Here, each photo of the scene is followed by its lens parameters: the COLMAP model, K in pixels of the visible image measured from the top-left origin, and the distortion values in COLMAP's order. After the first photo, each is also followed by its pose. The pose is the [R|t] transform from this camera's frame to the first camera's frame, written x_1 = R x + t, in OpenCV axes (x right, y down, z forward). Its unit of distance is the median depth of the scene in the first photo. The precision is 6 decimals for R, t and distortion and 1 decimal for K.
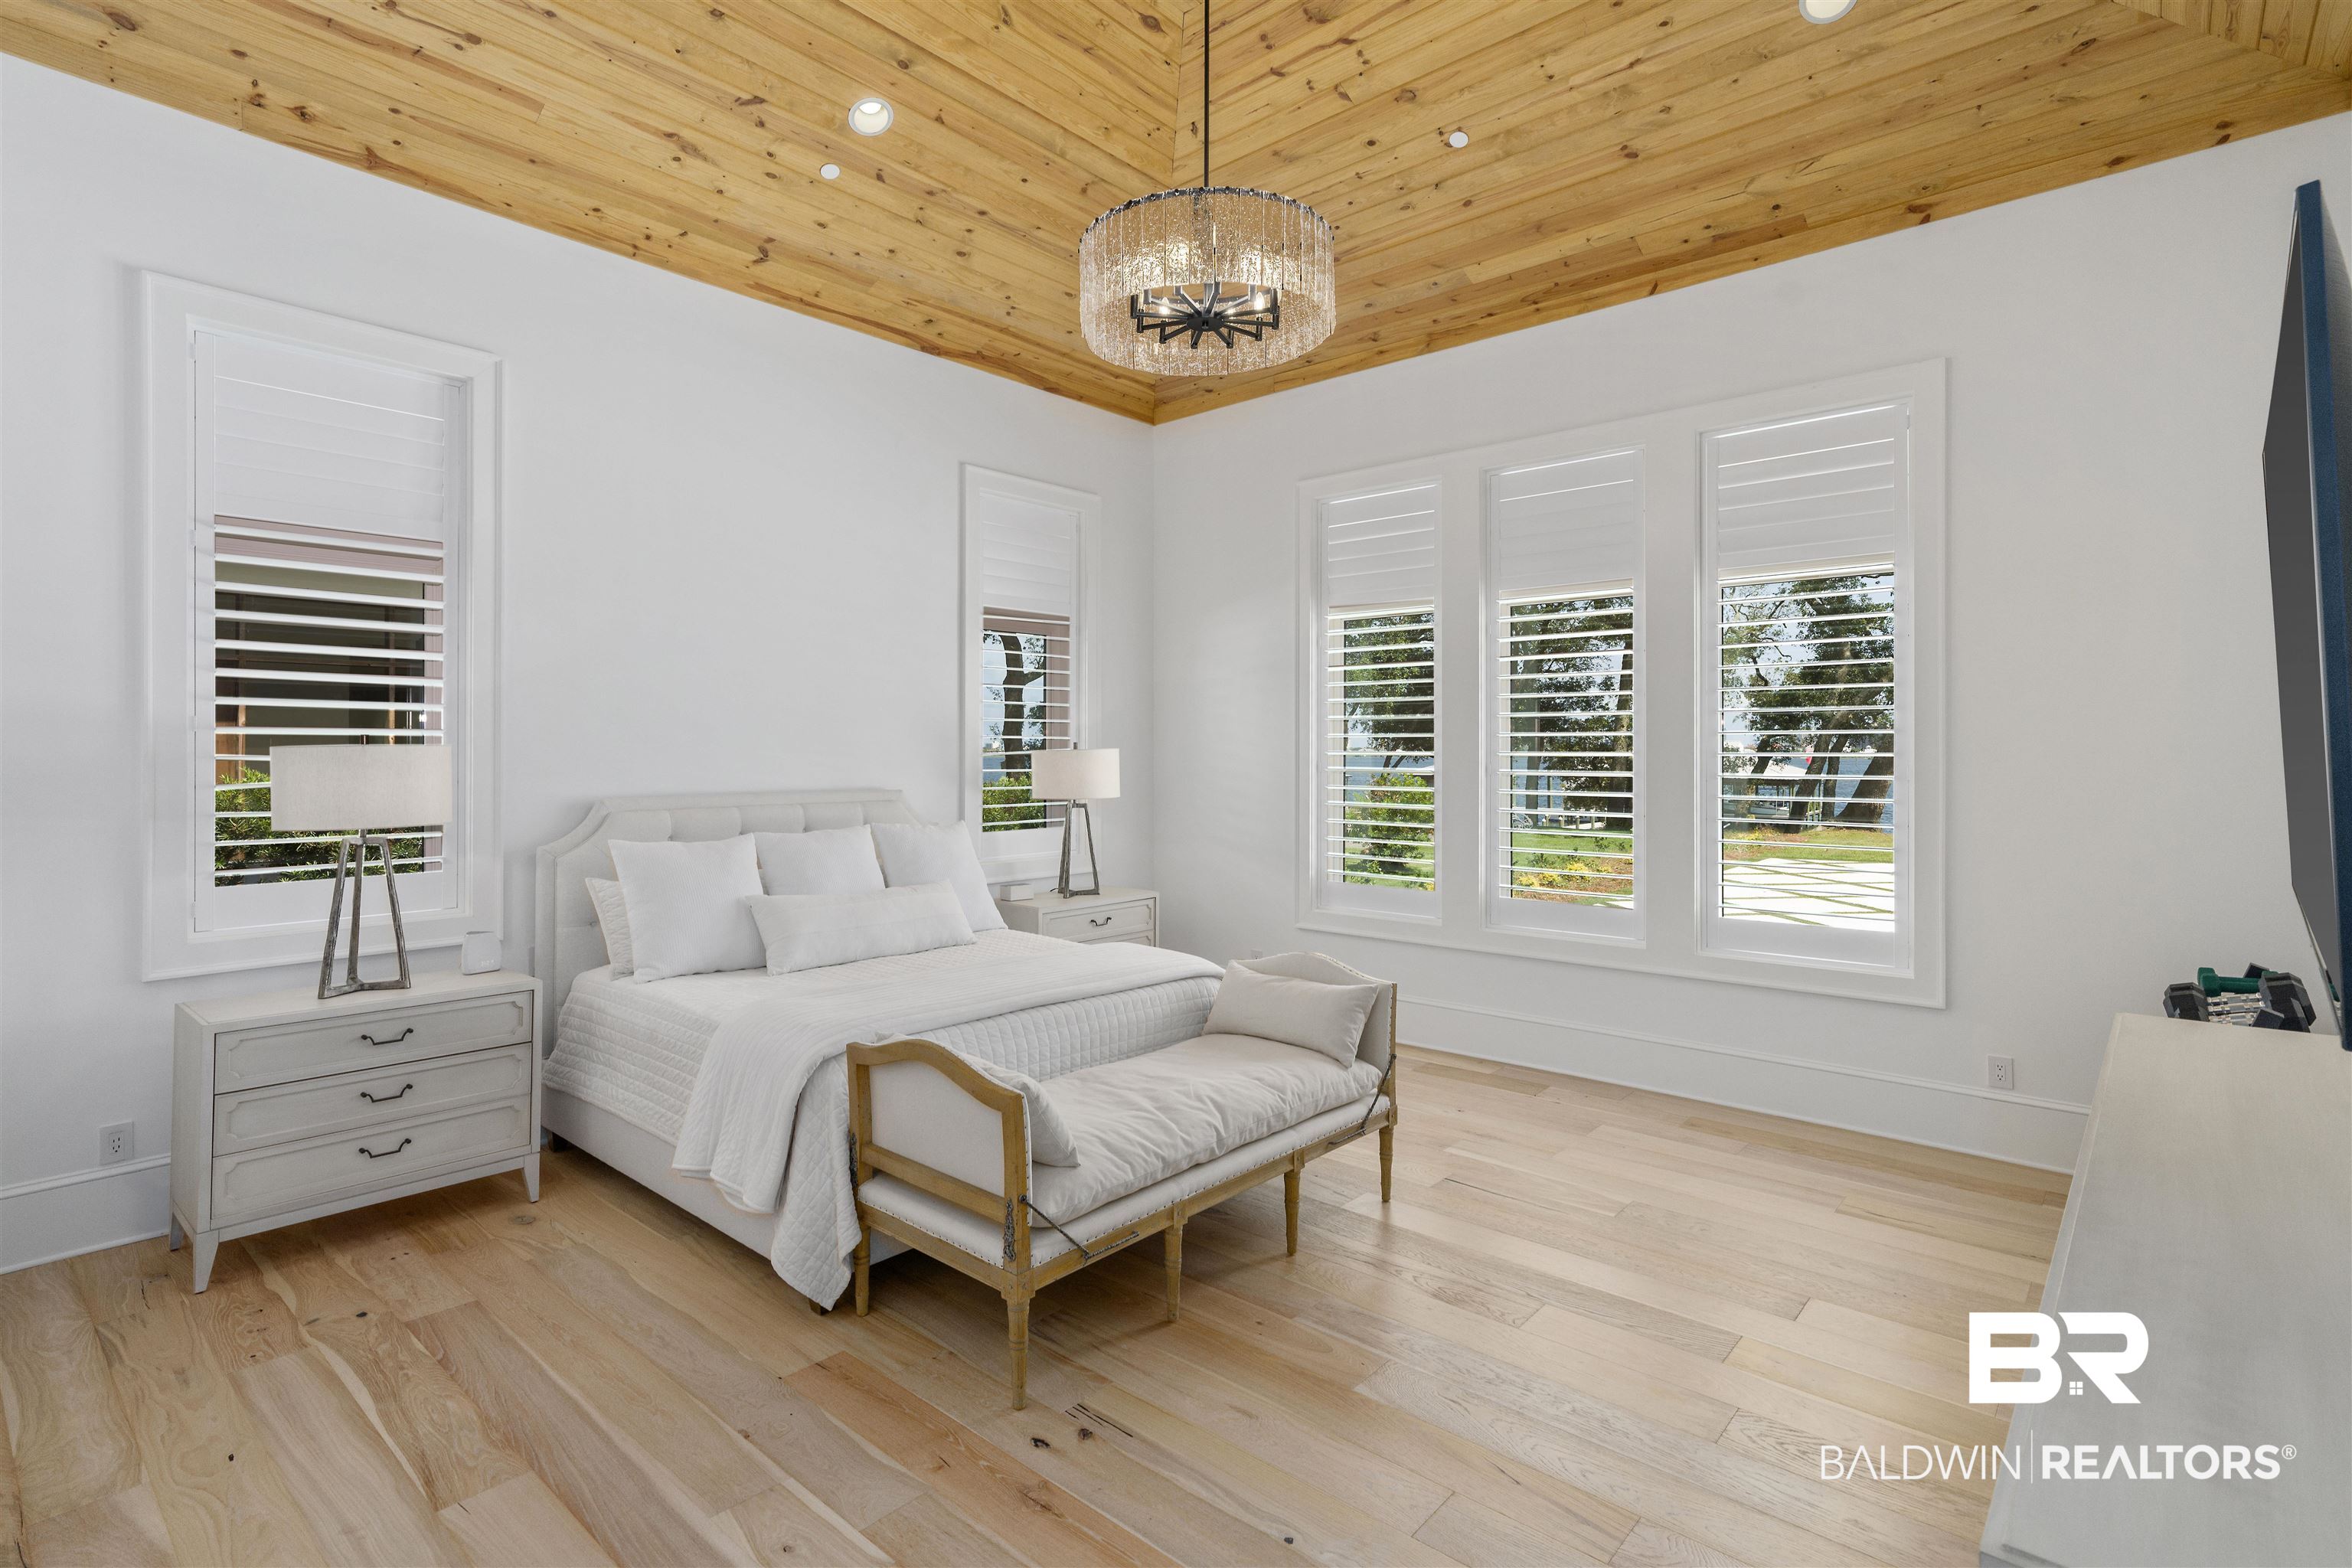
lens RADIAL K [[1151.0, 0, 1169.7], [0, 1151.0, 754.8], [0, 0, 1]] dist [-0.010180, 0.016314]
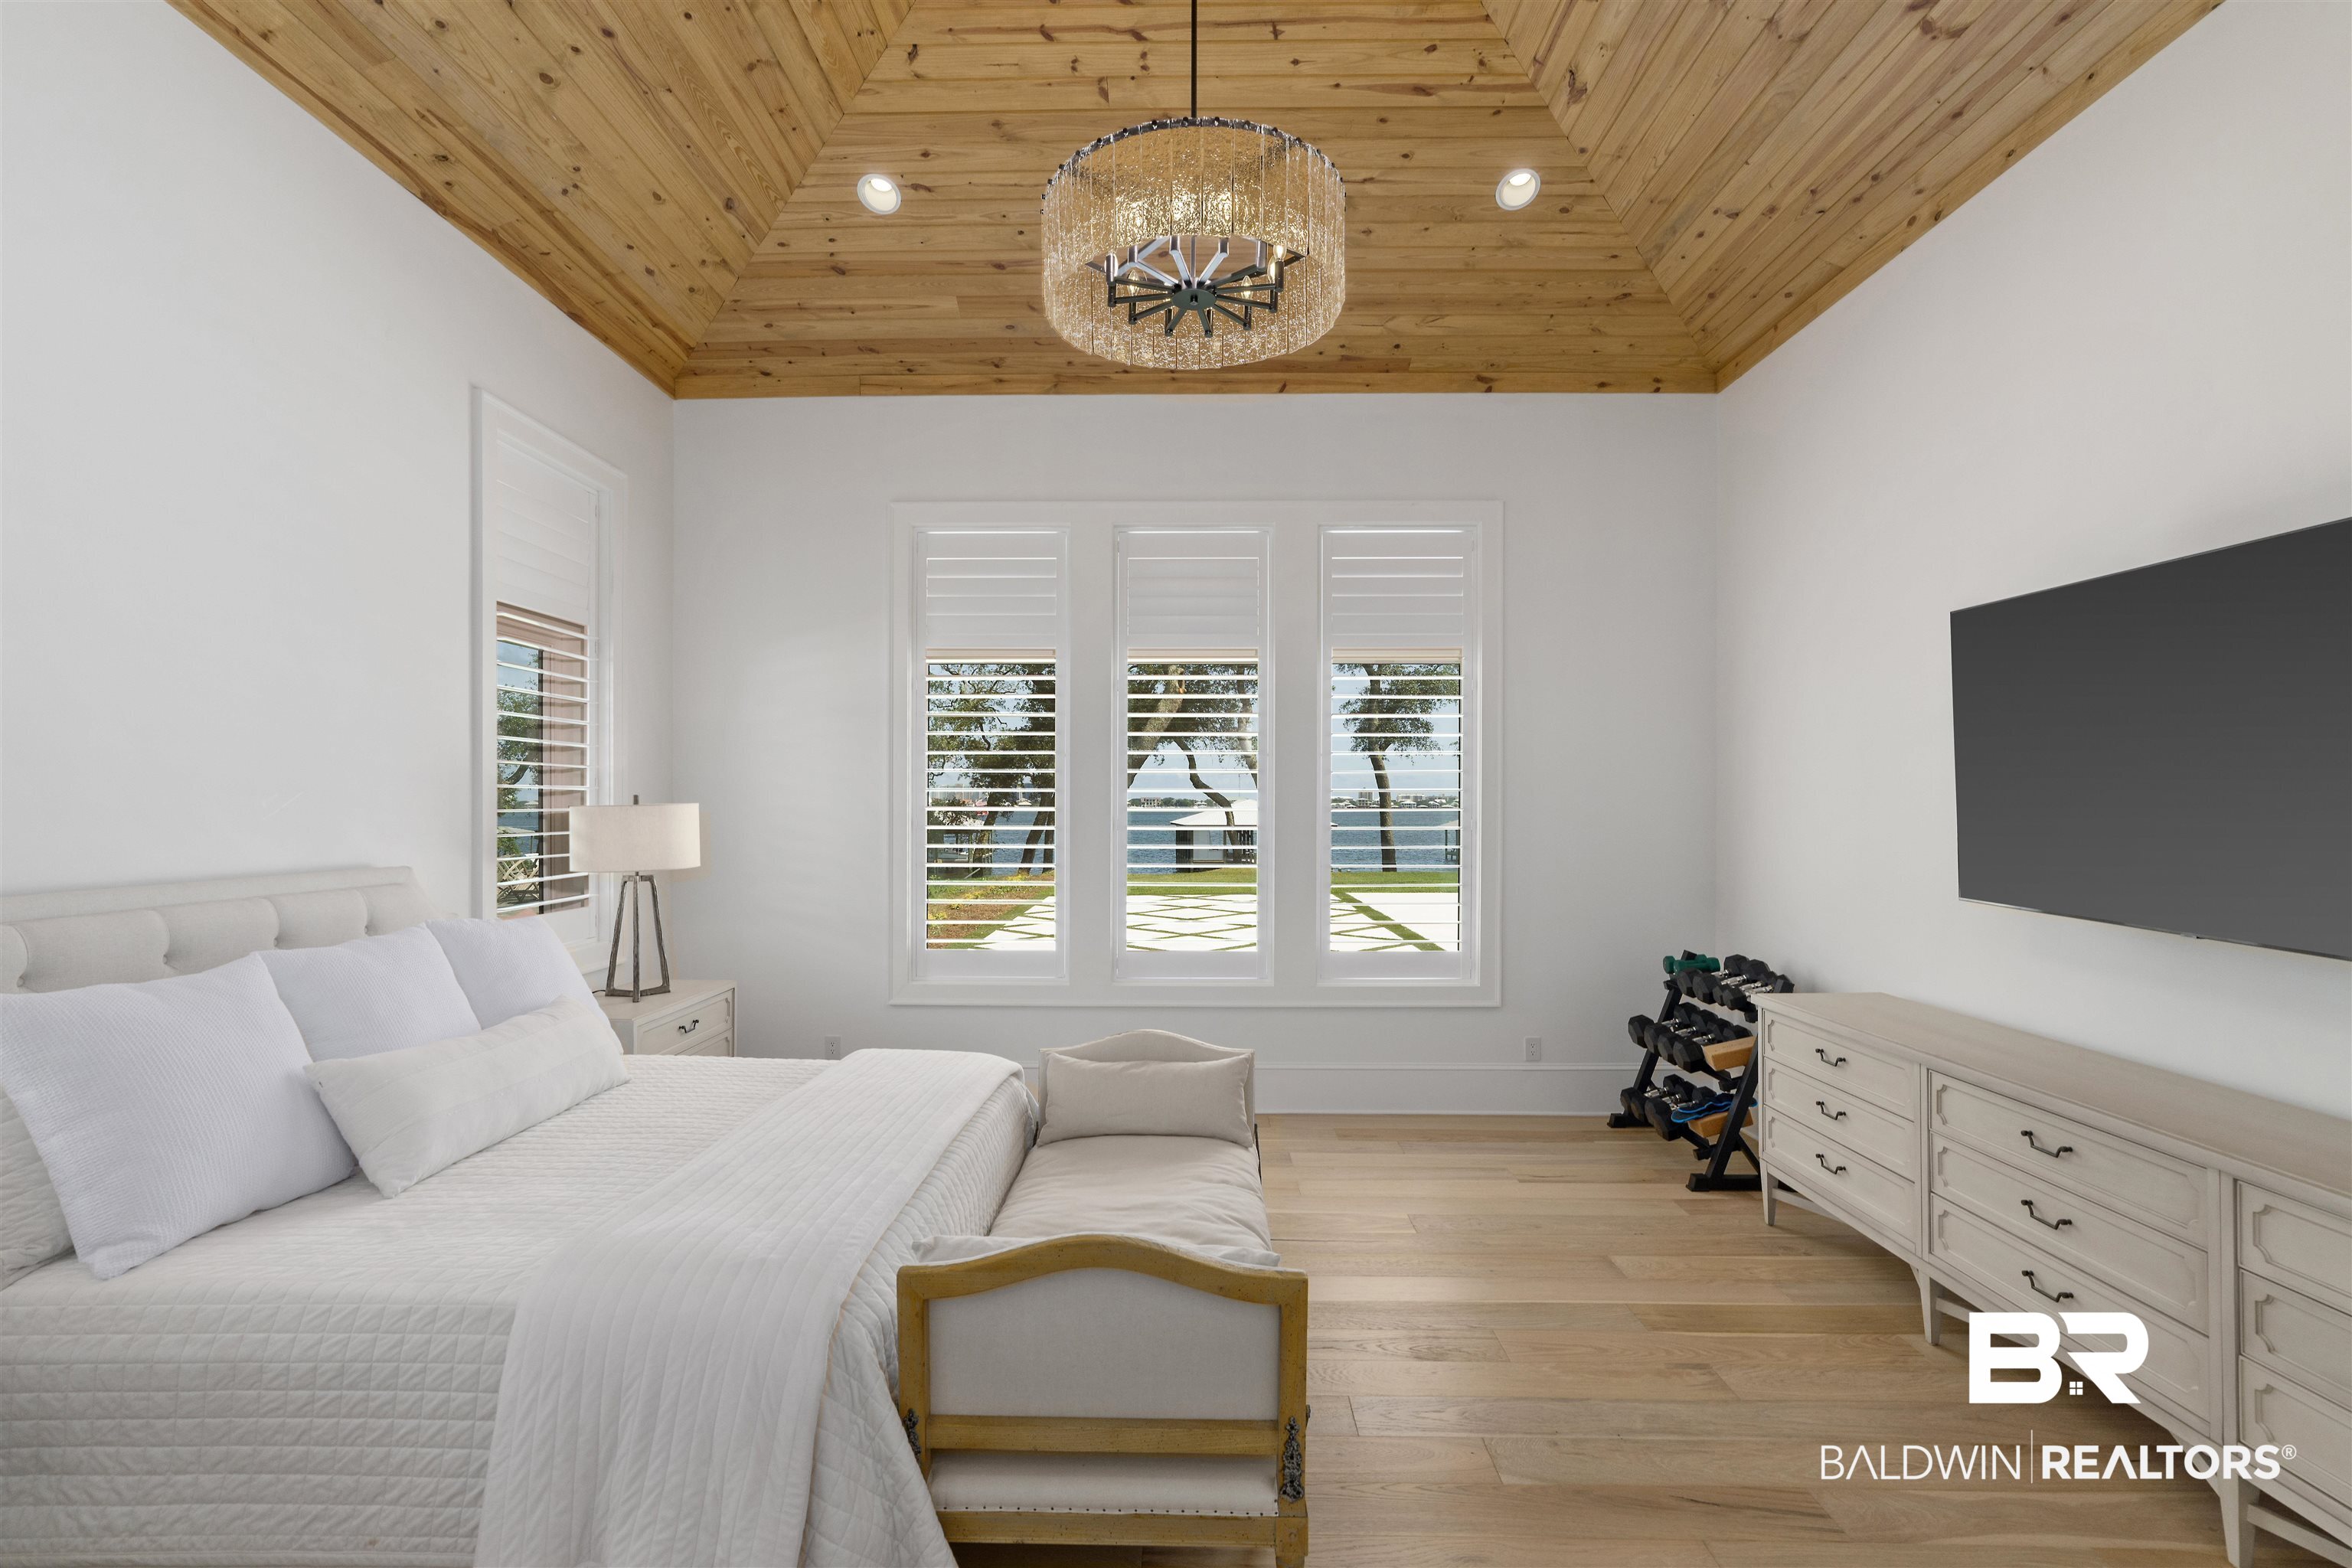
lens RADIAL K [[1084.0, 0, 1185.0], [0, 1084.0, 818.9], [0, 0, 1]] dist [-0.027138, 0.019552]
pose [[0.750234, -0.007479, 0.661130, -0.351667], [0.001744, 0.999955, 0.009333, -0.001199], [-0.661170, -0.005848, 0.750213, 0.292430]]
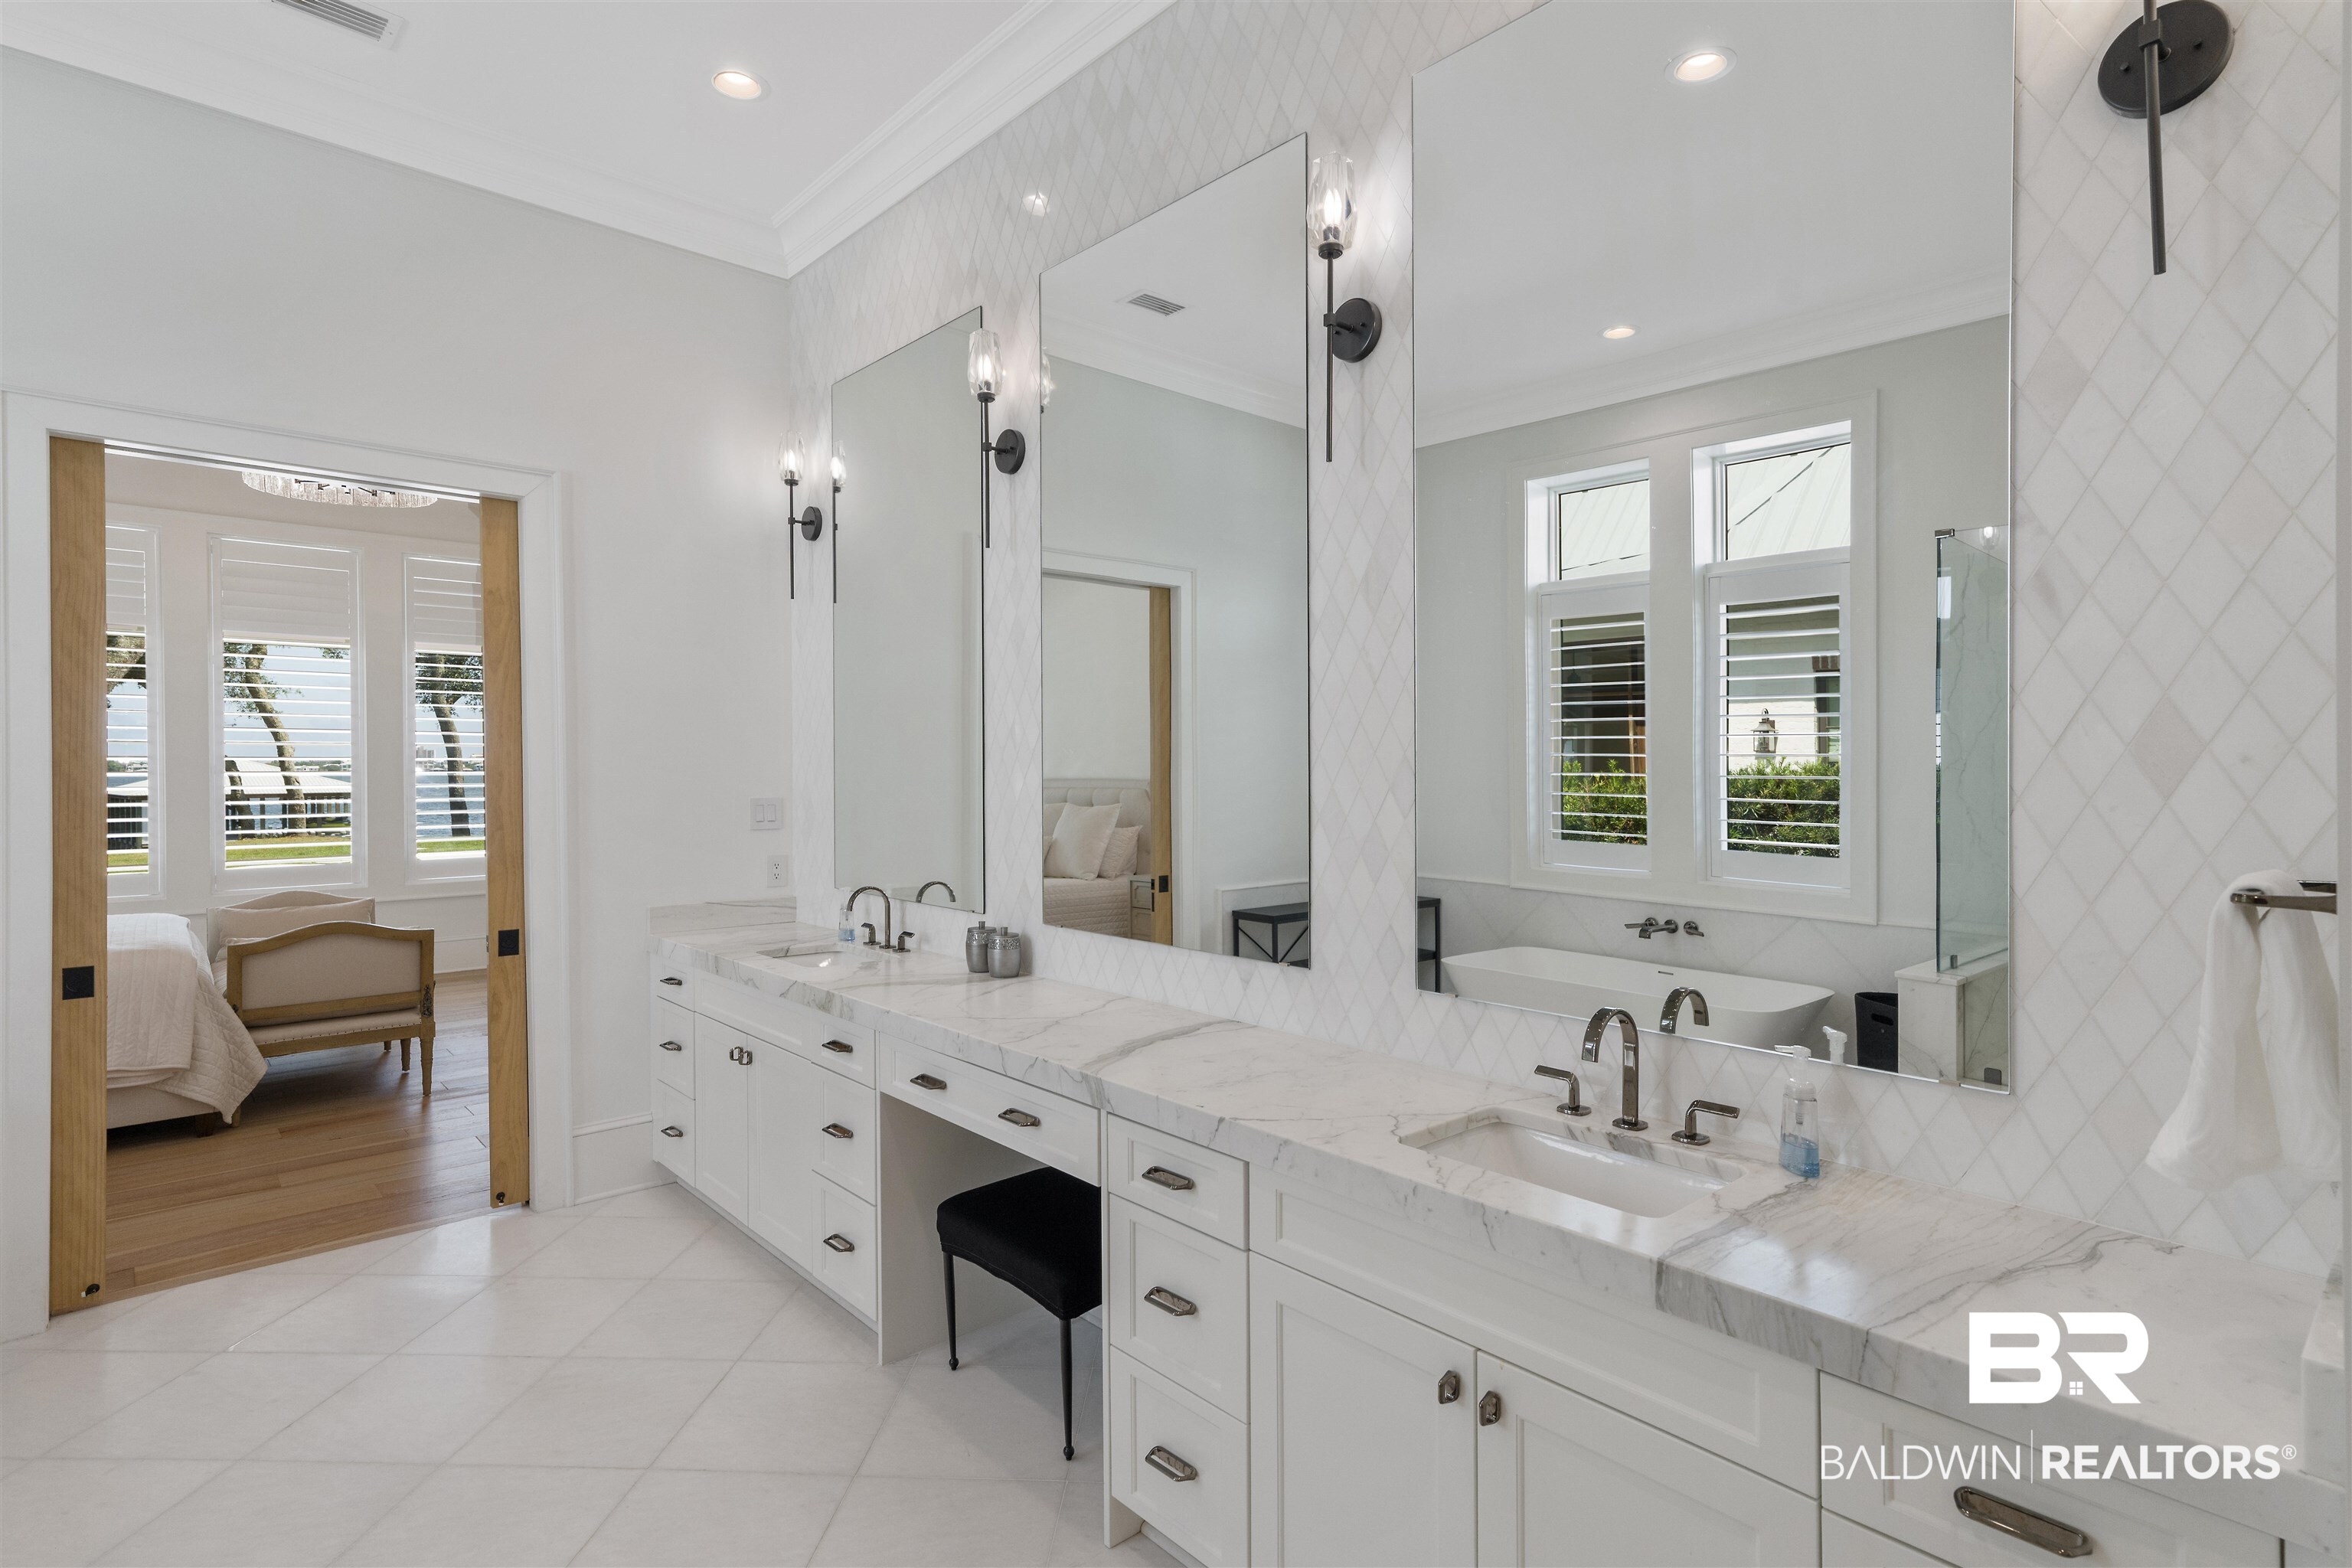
lens RADIAL K [[1178.2, 0, 1176.0], [0, 1178.2, 784.0], [0, 0, 1]] dist [0.002106, 0.000595]
pose [[0.114923, -0.016421, 0.993239, -1.036925], [0.007336, 0.999850, 0.015681, 0.019687], [-0.993347, 0.005484, 0.115027, -0.234330]]
